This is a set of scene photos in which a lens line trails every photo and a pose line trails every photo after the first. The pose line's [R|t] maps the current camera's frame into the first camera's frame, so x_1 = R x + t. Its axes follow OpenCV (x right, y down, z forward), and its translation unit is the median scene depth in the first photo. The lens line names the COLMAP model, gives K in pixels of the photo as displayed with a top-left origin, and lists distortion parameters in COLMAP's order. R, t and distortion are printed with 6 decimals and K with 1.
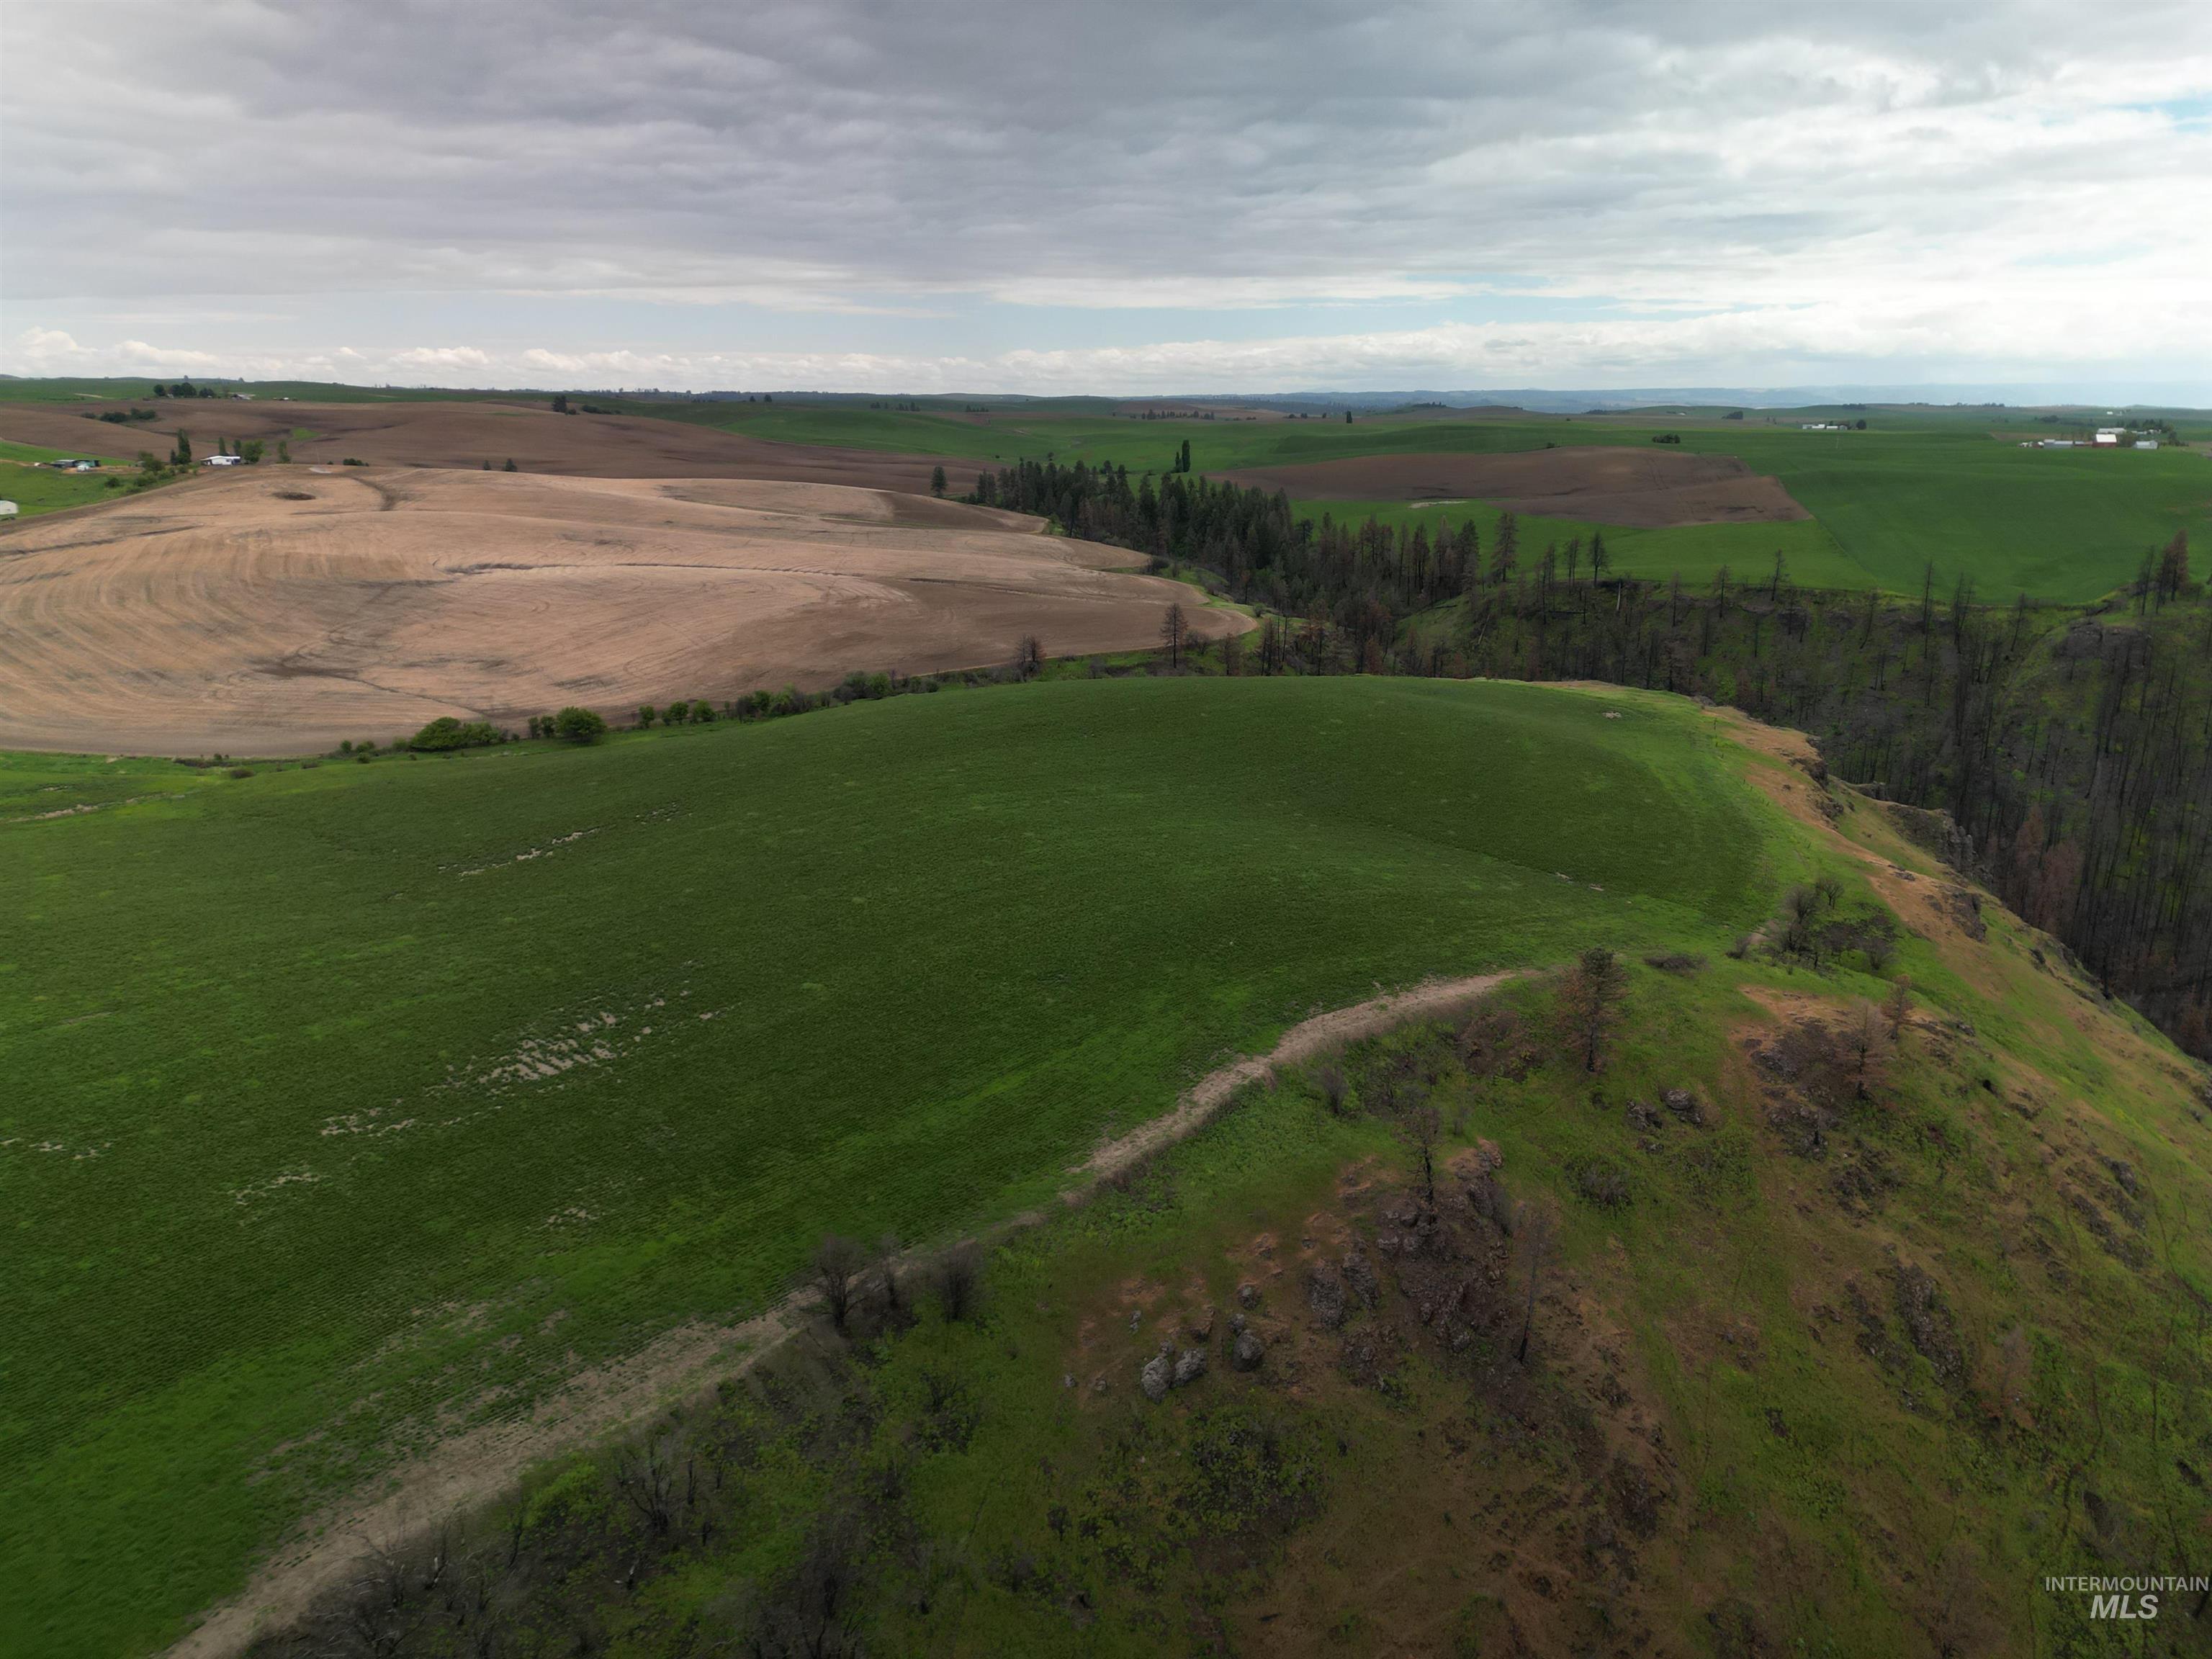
lens RADIAL K [[1544.7, 0, 1096.6], [0, 1544.7, 806.7], [0, 0, 1]] dist [0.076228, -0.060249]
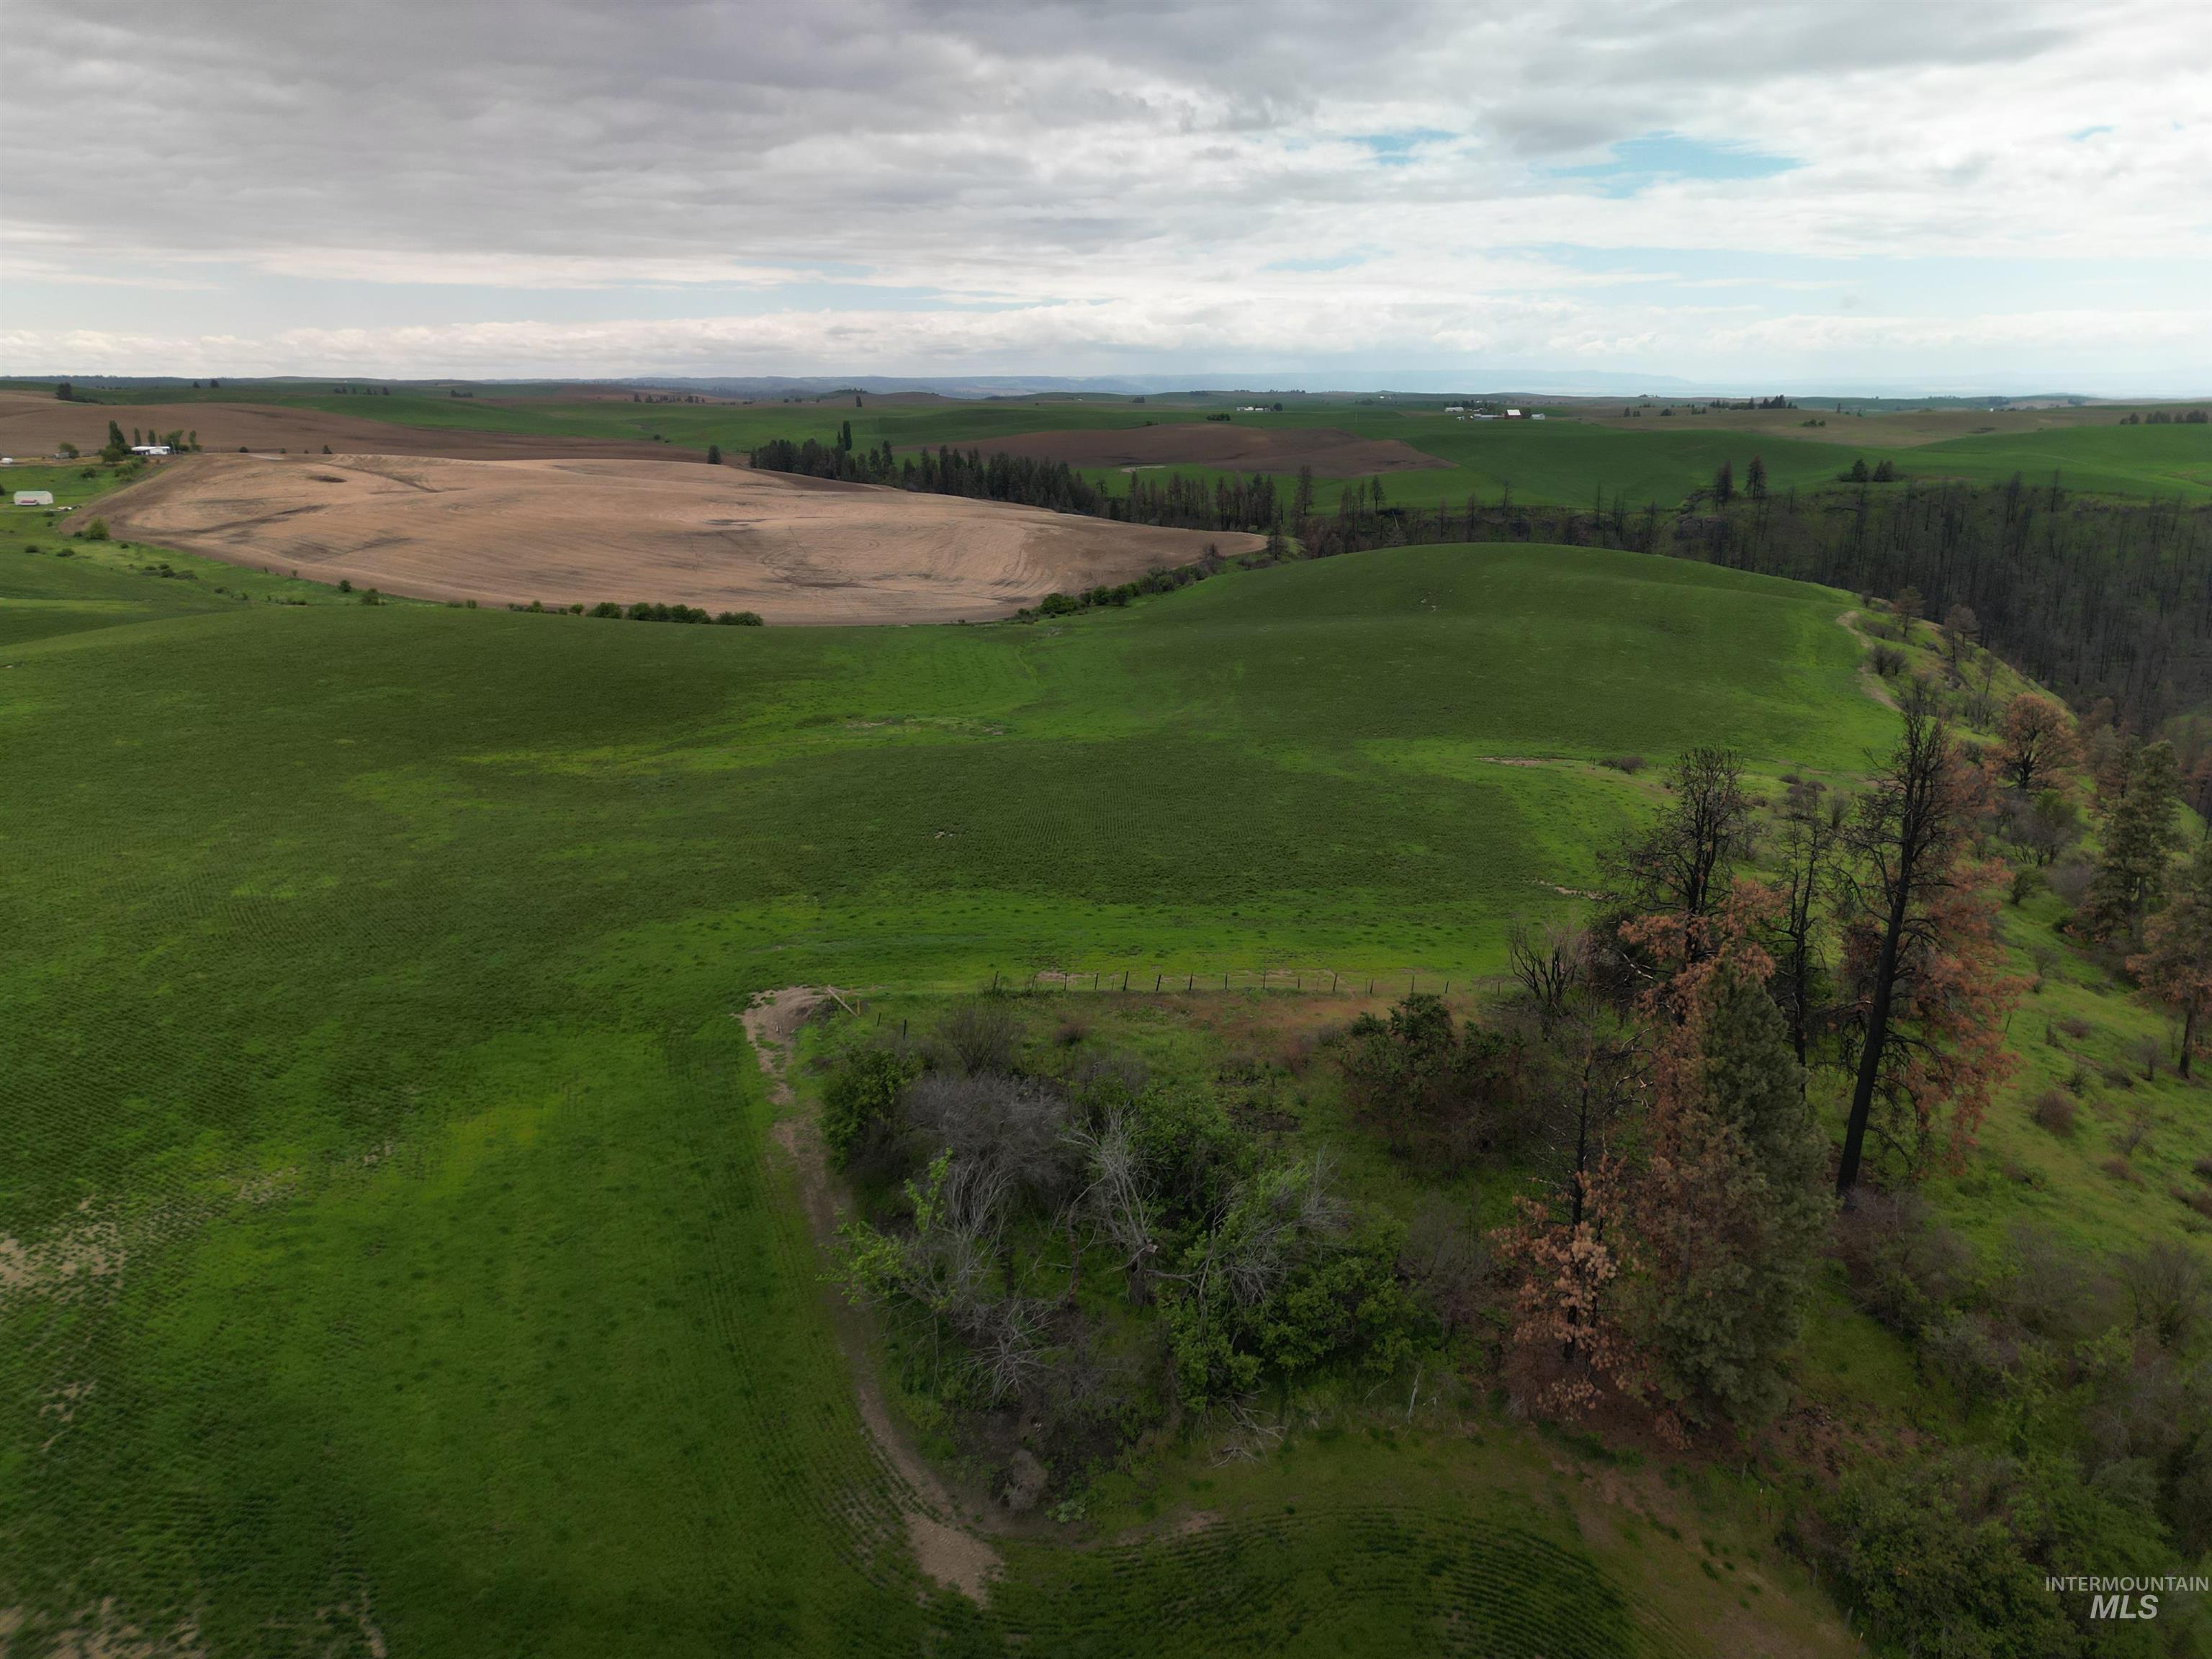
lens RADIAL K [[1517.6, 0, 1099.2], [0, 1517.6, 832.0], [0, 0, 1]] dist [0.072862, -0.052211]
pose [[0.921051, -0.115813, 0.371823, -0.525755], [0.105389, 0.993257, 0.048312, 0.061882], [-0.374911, -0.005312, 0.927045, -0.239192]]
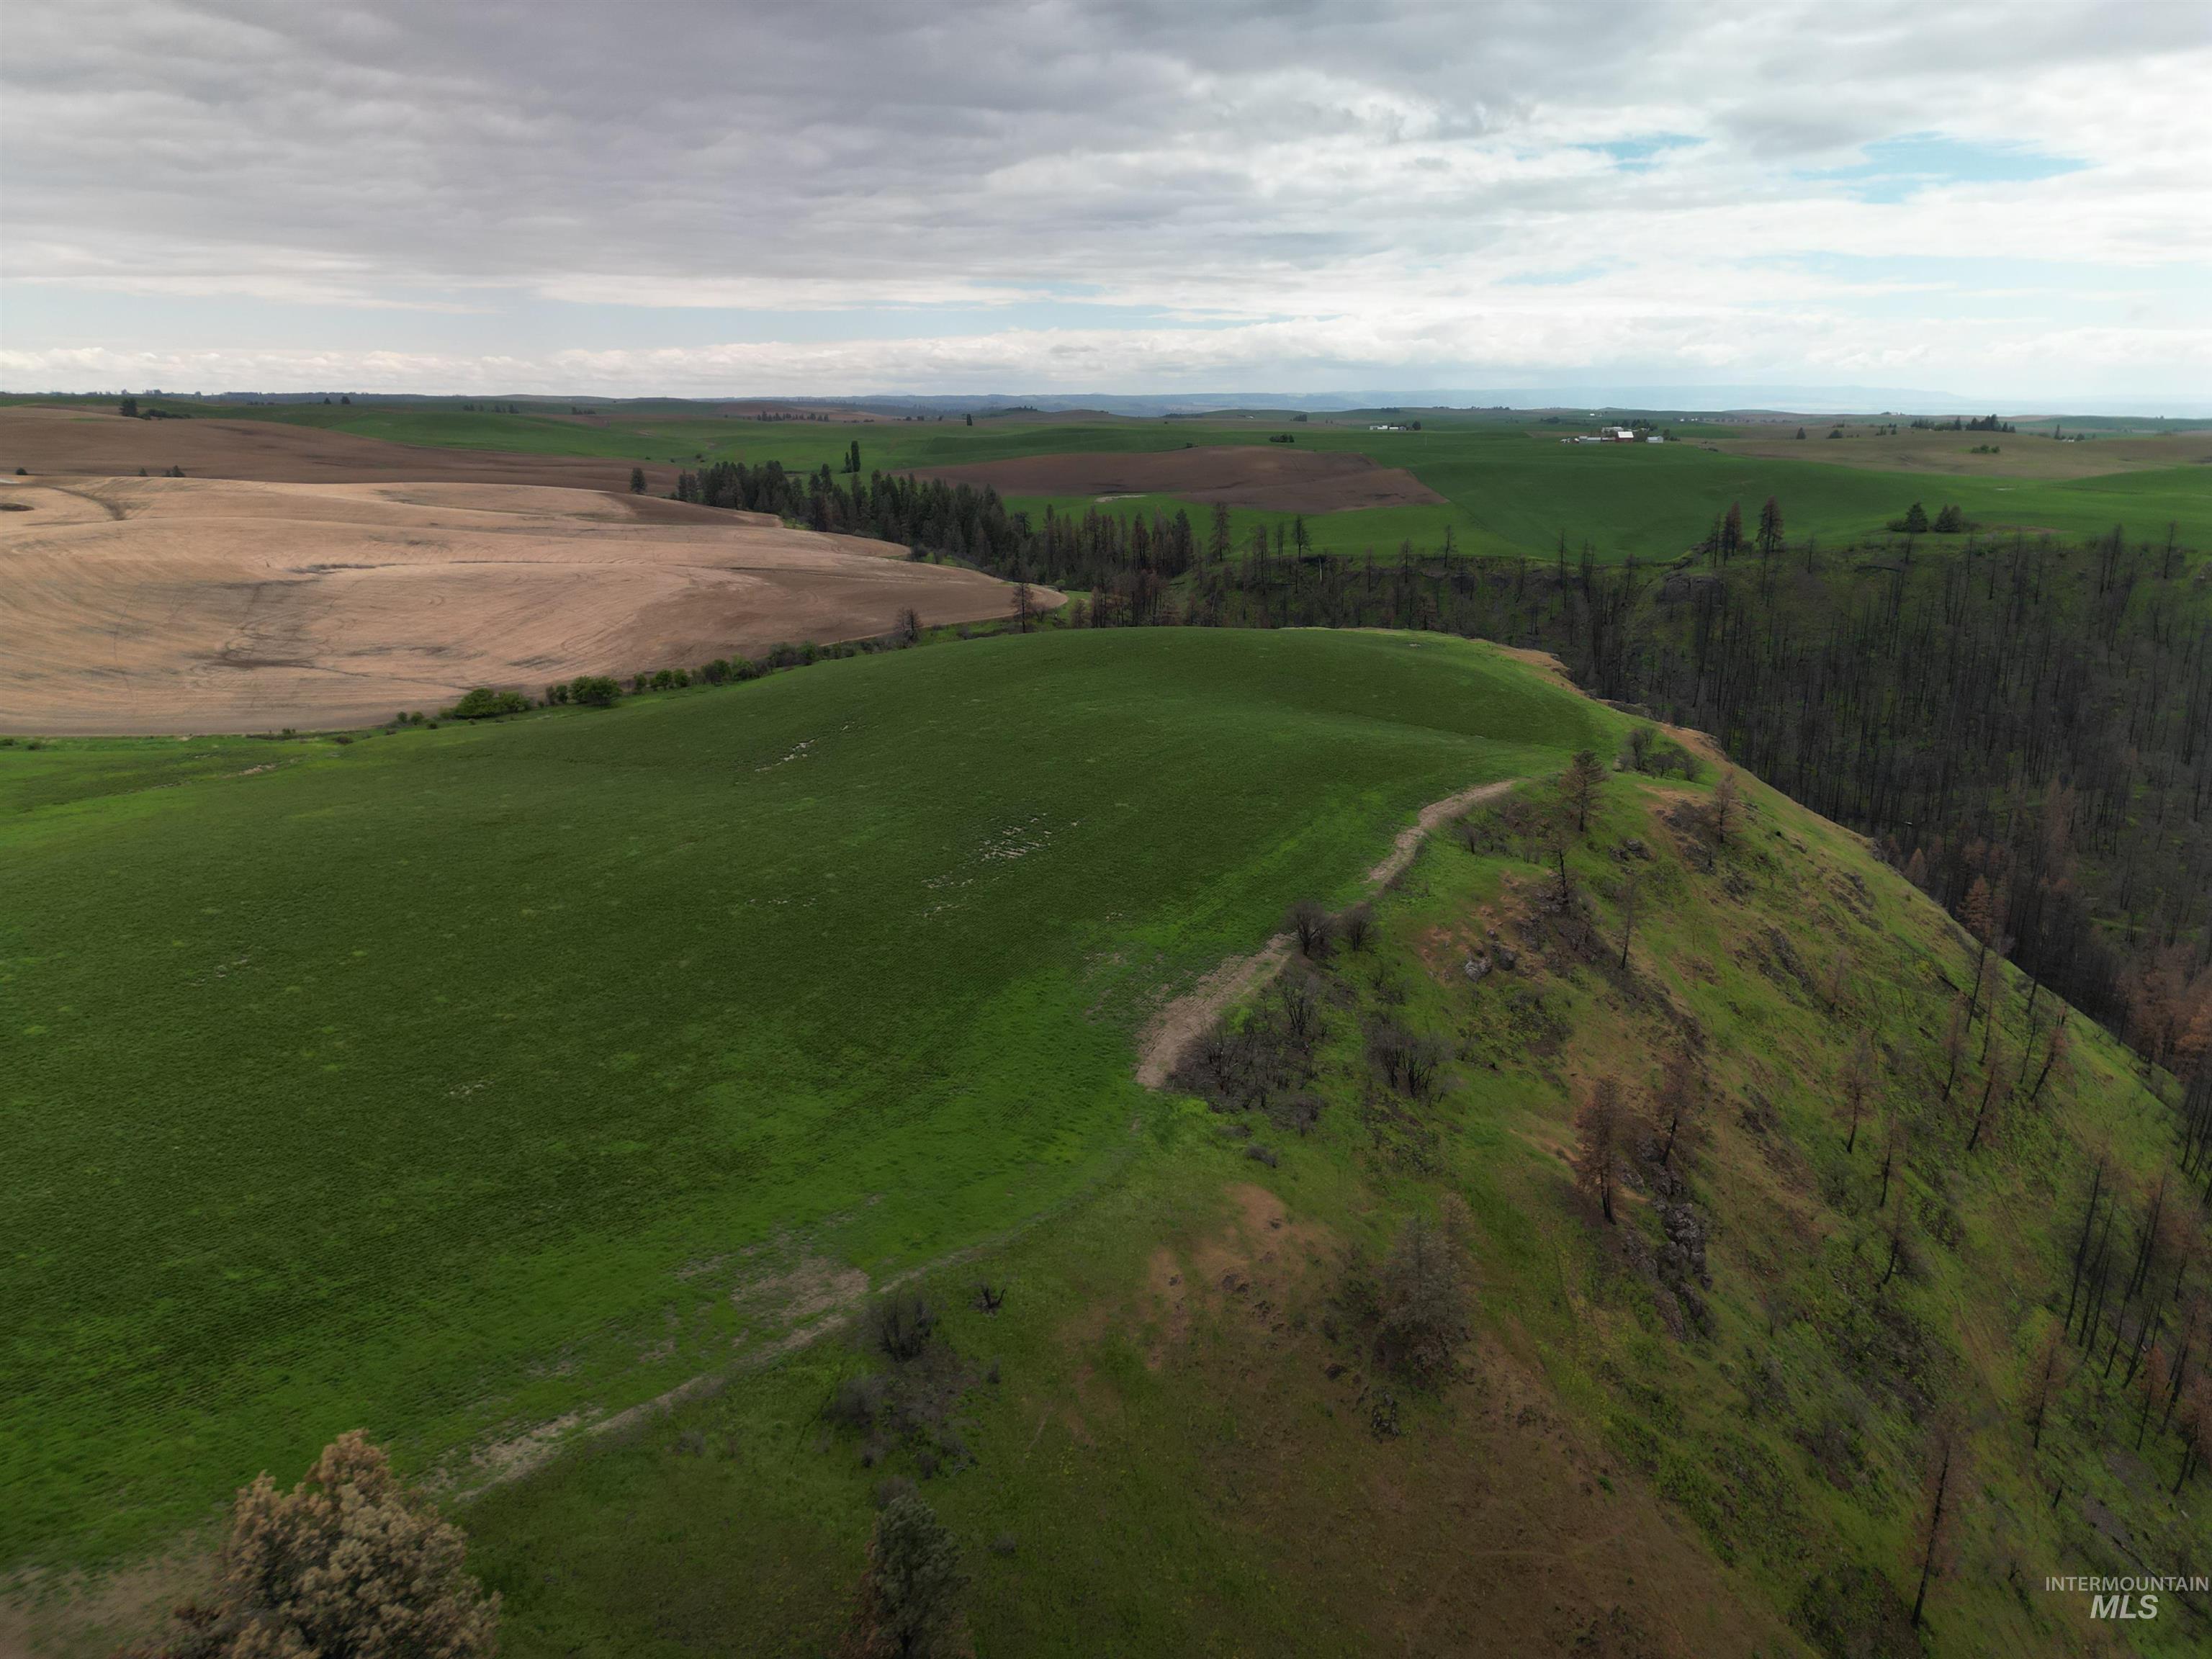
lens RADIAL K [[1544.7, 0, 1096.6], [0, 1544.7, 806.7], [0, 0, 1]] dist [0.076228, -0.060249]
pose [[0.965769, -0.069995, 0.249781, -0.149203], [0.070459, 0.997489, 0.007092, 0.027623], [-0.249650, 0.010750, 0.968276, -0.106731]]
